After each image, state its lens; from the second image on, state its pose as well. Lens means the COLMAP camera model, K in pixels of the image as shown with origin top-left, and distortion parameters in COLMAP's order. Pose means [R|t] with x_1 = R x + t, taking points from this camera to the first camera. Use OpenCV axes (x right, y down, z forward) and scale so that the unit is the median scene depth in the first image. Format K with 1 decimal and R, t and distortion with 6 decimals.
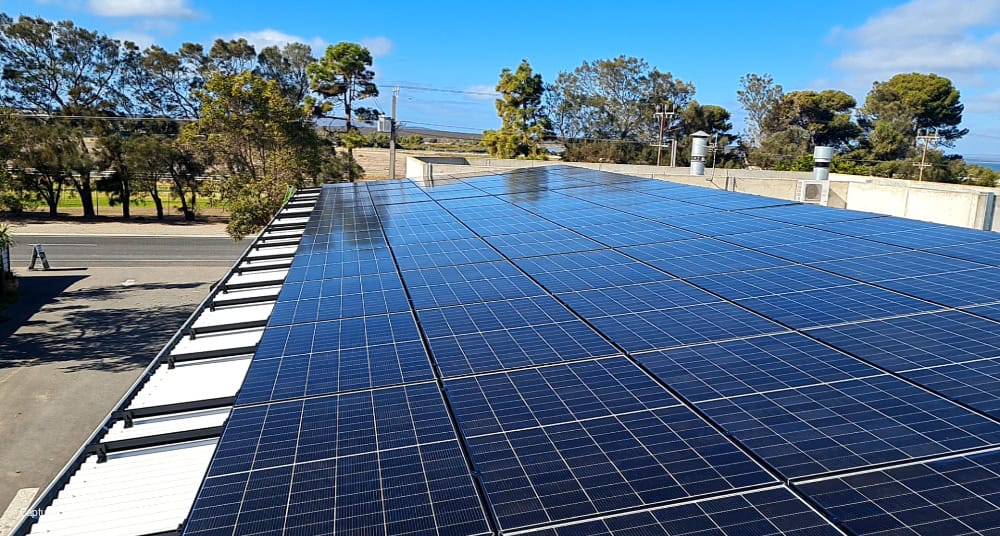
lens RADIAL K [[696.8, 0, 500.0], [0, 696.8, 268.0], [0, 0, 1]] dist [-0.001948, 0.002444]
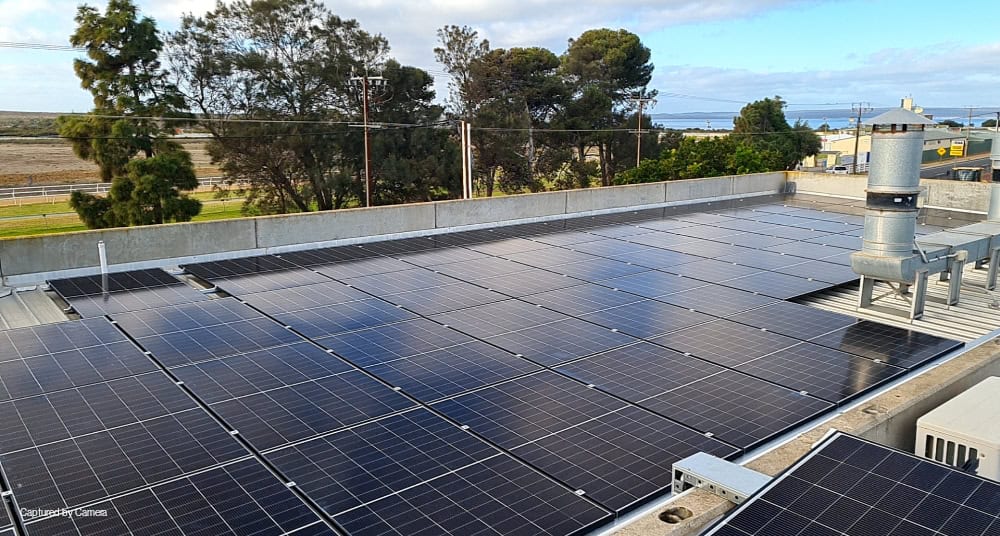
lens RADIAL K [[696.8, 0, 500.0], [0, 696.8, 268.0], [0, 0, 1]] dist [-0.001948, 0.002444]
pose [[0.864242, -0.149848, 0.480241, -0.003930], [0.129826, 0.988706, 0.074869, -0.065666], [-0.486037, -0.002358, 0.873935, 0.309201]]
